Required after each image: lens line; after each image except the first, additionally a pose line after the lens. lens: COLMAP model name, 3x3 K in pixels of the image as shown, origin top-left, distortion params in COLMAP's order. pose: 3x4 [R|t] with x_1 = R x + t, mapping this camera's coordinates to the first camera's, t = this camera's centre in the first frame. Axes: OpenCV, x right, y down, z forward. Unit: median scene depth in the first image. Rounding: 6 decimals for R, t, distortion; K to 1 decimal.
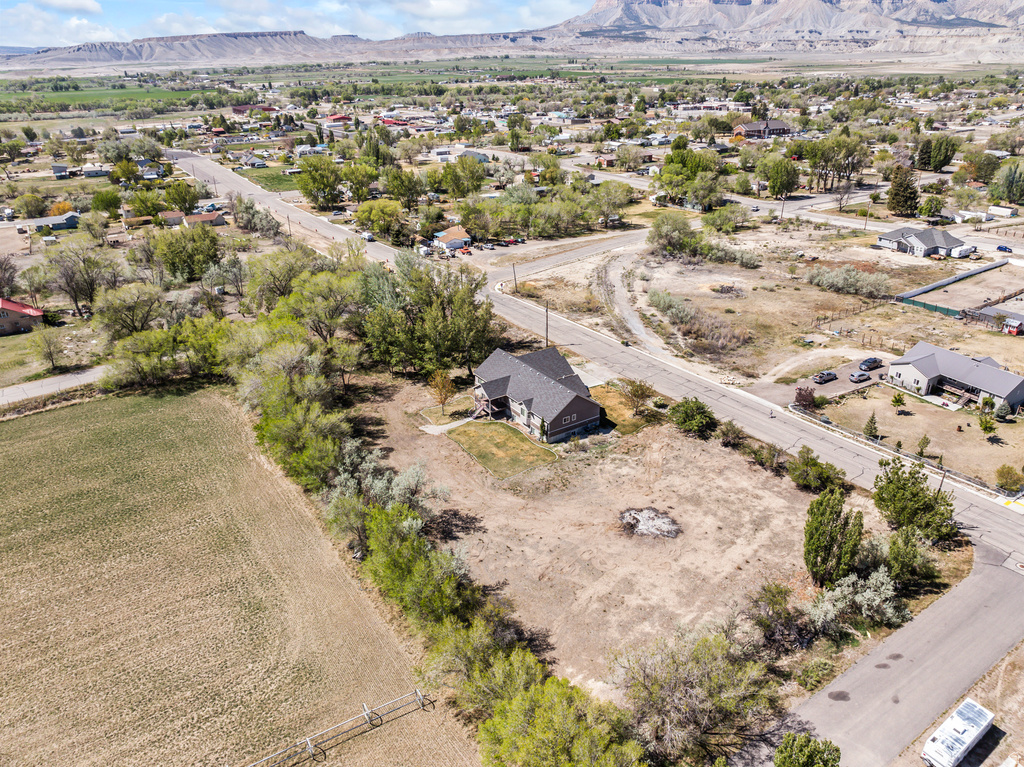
lens RADIAL K [[723.4, 0, 517.8], [0, 723.4, 377.4], [0, 0, 1]] dist [-0.043655, 0.012490]
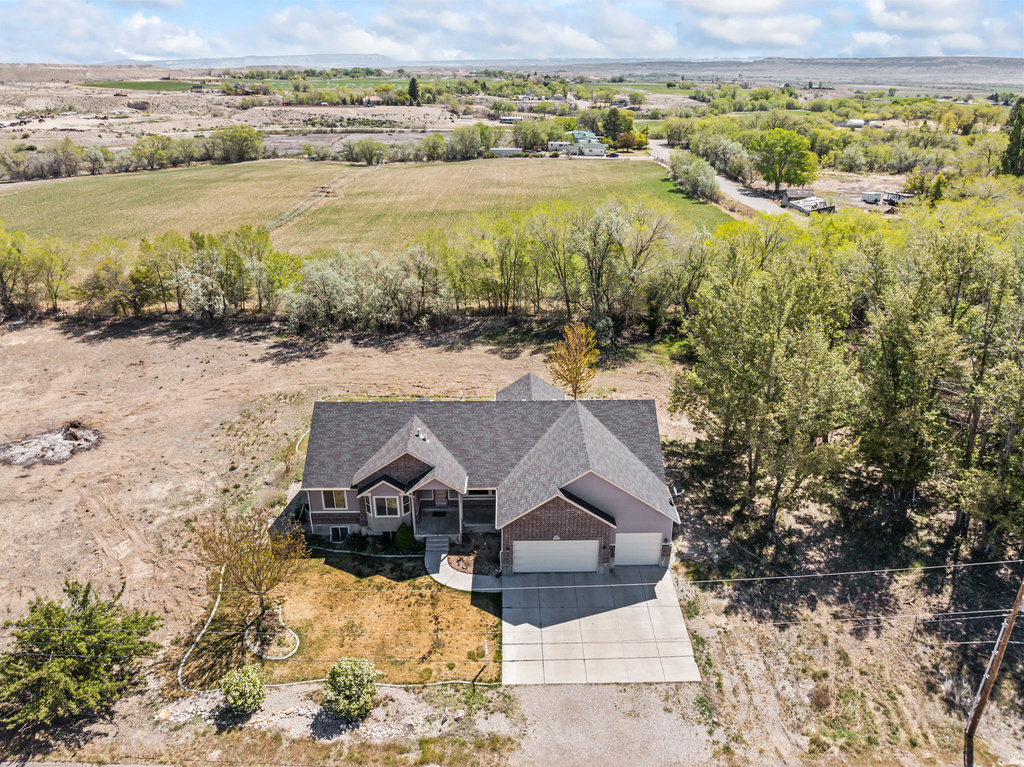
lens RADIAL K [[723.4, 0, 517.1], [0, 723.4, 369.8], [0, 0, 1]] dist [-0.043655, 0.012490]
pose [[-0.547632, 0.334496, -0.766950, 0.316687], [-0.345237, 0.744622, 0.571270, -0.260833], [0.762175, 0.577625, -0.292298, 1.122476]]
